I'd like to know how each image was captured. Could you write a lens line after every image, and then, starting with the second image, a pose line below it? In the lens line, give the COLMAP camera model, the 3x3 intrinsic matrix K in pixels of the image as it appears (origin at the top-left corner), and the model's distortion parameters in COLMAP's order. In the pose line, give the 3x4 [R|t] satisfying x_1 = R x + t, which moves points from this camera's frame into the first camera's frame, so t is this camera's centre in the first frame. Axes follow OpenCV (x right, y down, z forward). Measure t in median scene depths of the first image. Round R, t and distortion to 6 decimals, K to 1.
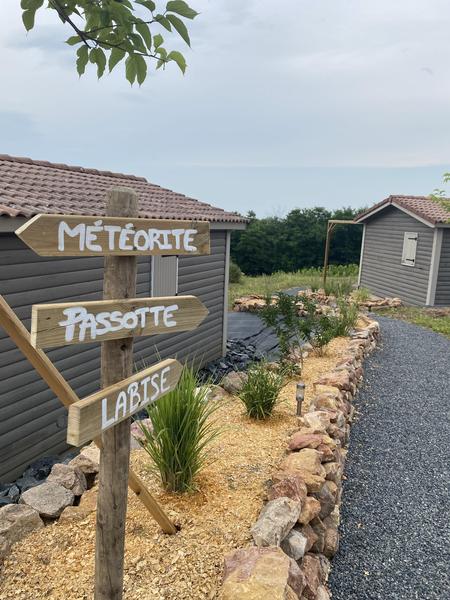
lens RADIAL K [[456.3, 0, 229.7], [0, 456.3, 297.8], [0, 0, 1]] dist [0.004764, -0.028587]
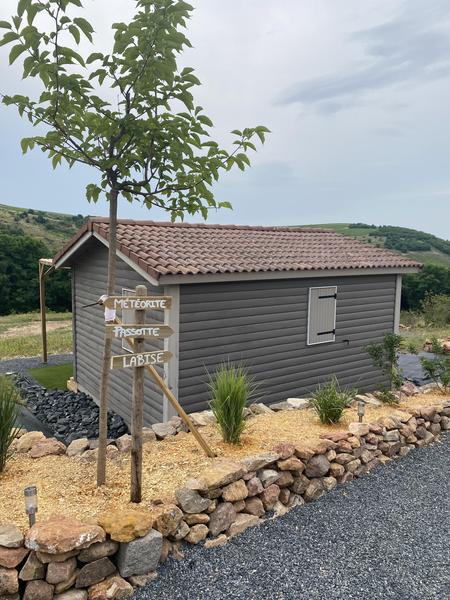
lens RADIAL K [[456.3, 0, 235.7], [0, 456.3, 297.5], [0, 0, 1]] dist [0.004764, -0.028587]
pose [[0.871675, 0.026067, -0.489391, 1.606076], [-0.062917, 0.996273, -0.058998, -0.033434], [0.486030, 0.082218, 0.870066, -1.140082]]
